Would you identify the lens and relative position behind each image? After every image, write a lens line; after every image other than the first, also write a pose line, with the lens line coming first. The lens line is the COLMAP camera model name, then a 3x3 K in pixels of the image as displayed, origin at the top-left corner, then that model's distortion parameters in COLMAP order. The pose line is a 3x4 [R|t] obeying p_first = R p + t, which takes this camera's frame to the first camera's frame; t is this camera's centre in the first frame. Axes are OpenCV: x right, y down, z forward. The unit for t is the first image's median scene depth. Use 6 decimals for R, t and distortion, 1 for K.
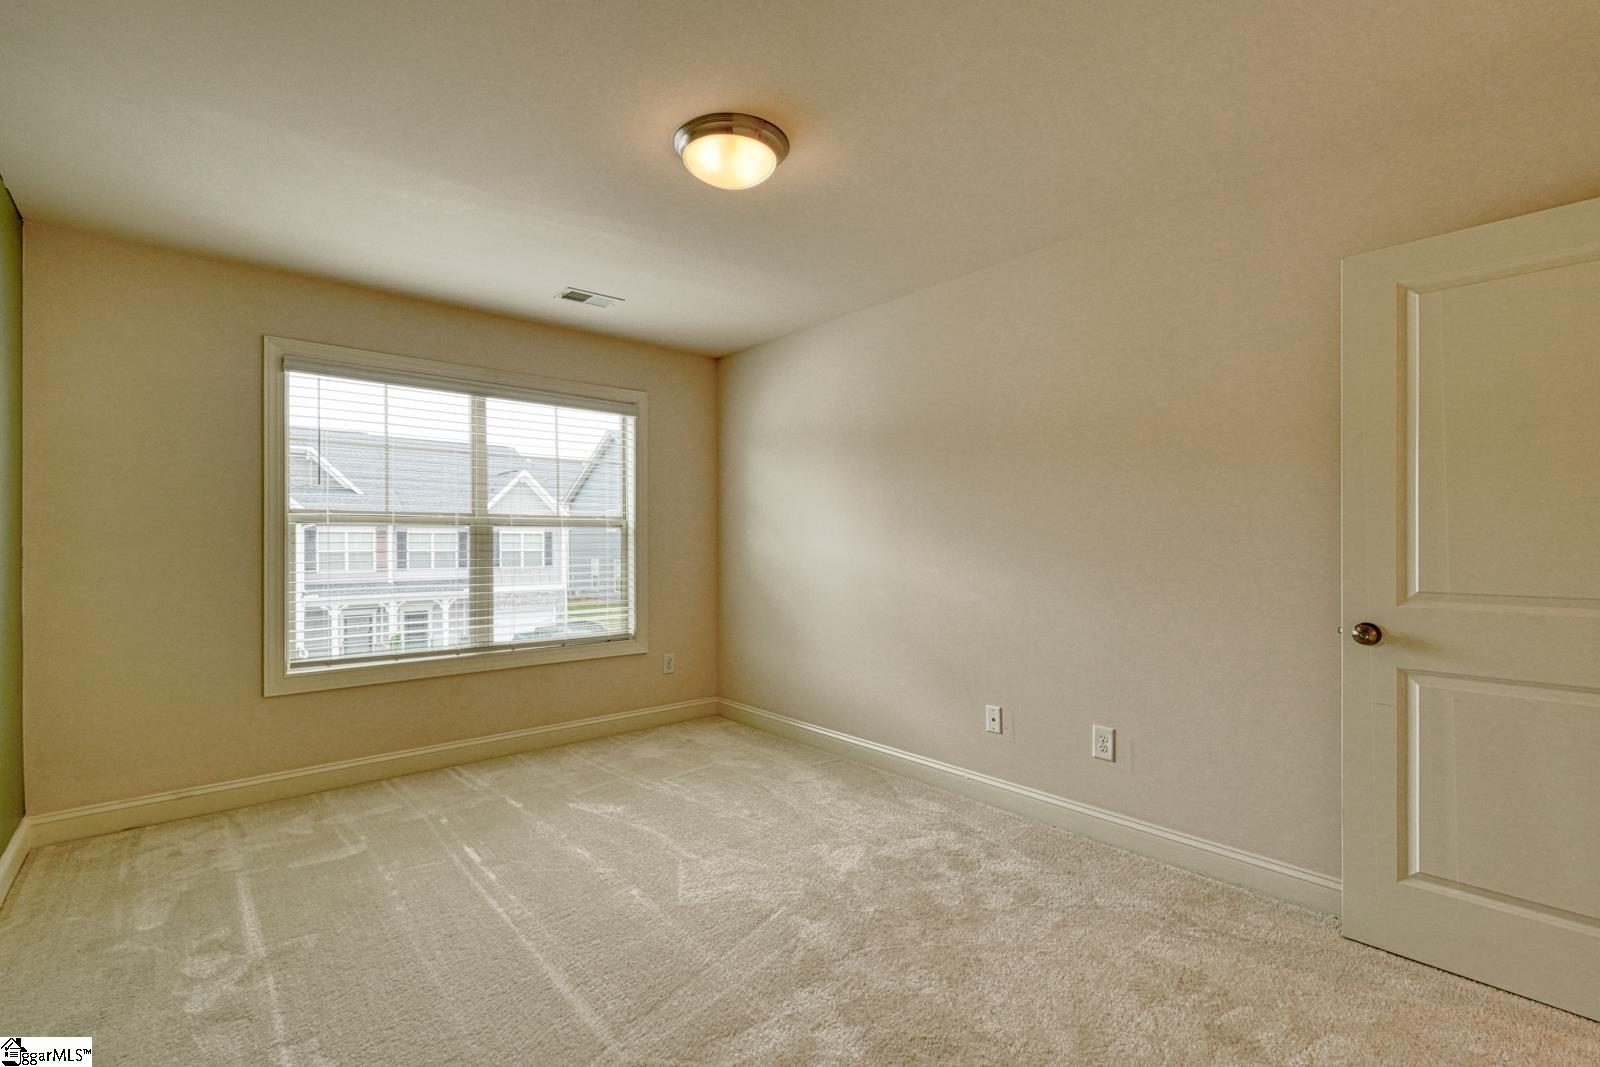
lens RADIAL K [[702.5, 0, 790.6], [0, 702.5, 542.4], [0, 0, 1]] dist [0.001867, 0.000301]
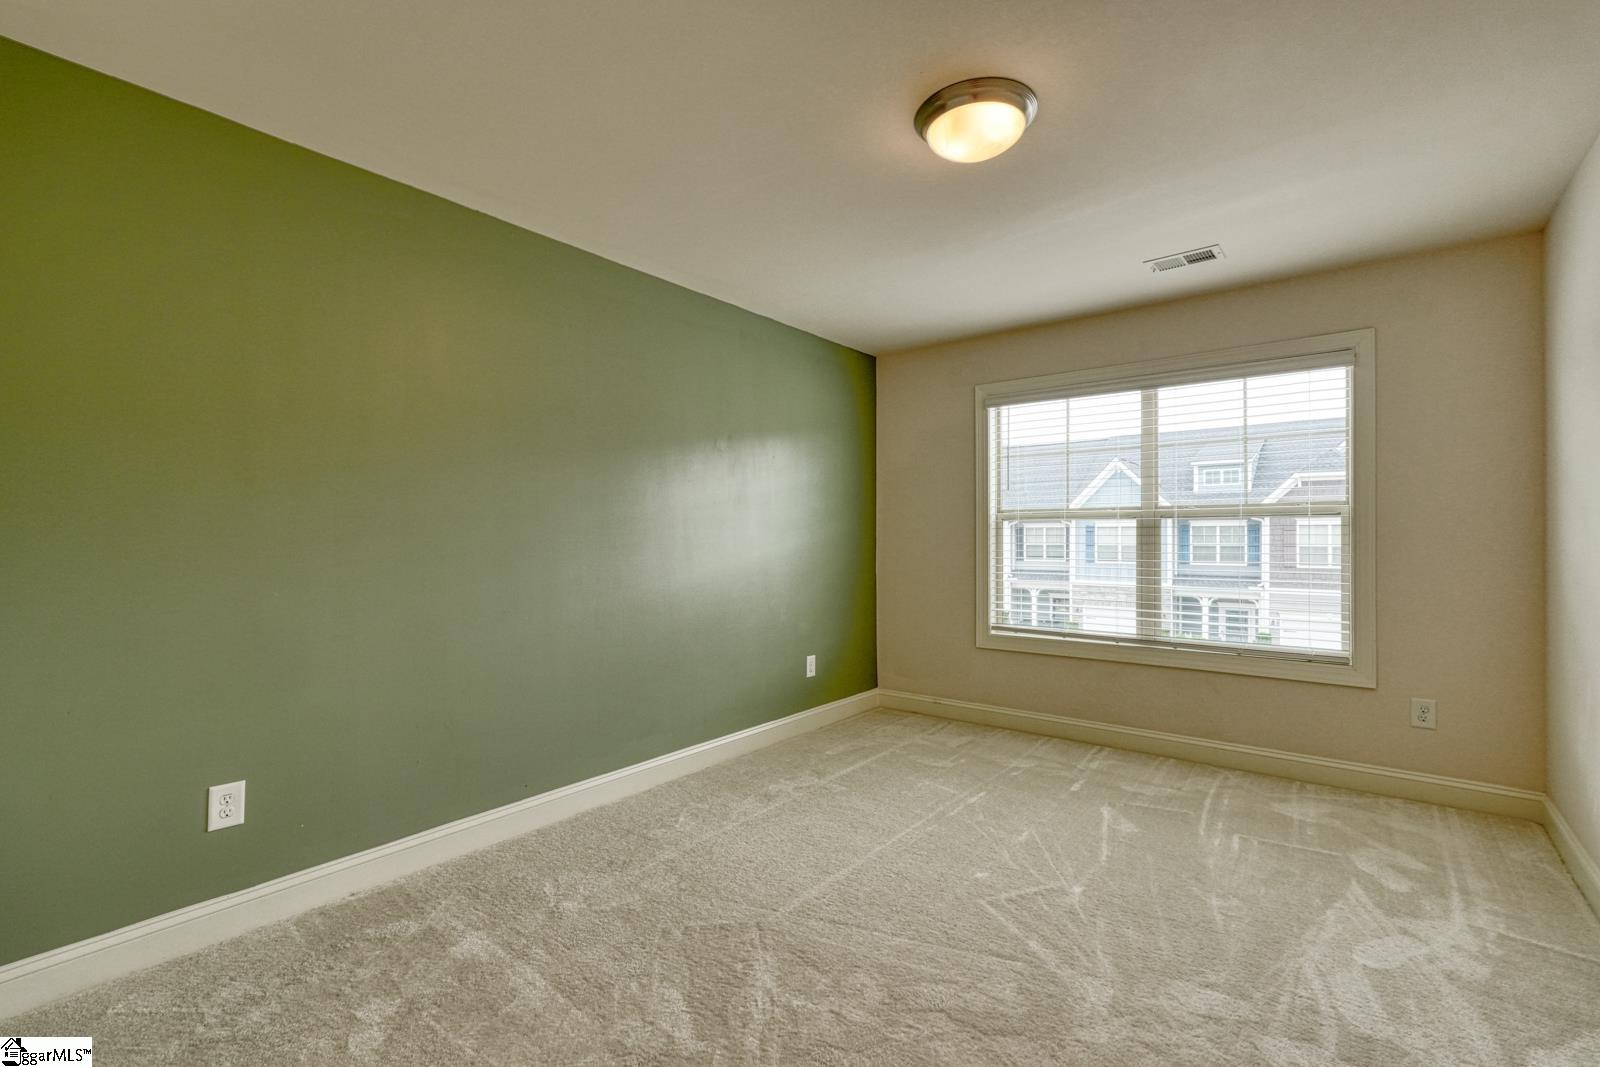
lens RADIAL K [[702.5, 0, 811.3], [0, 702.5, 535.3], [0, 0, 1]] dist [0.001867, 0.000301]
pose [[0.197651, -0.001650, -0.980271, 0.446847], [0.000100, 0.999999, -0.001663, 0.001543], [0.980272, 0.000231, 0.197651, 0.335011]]
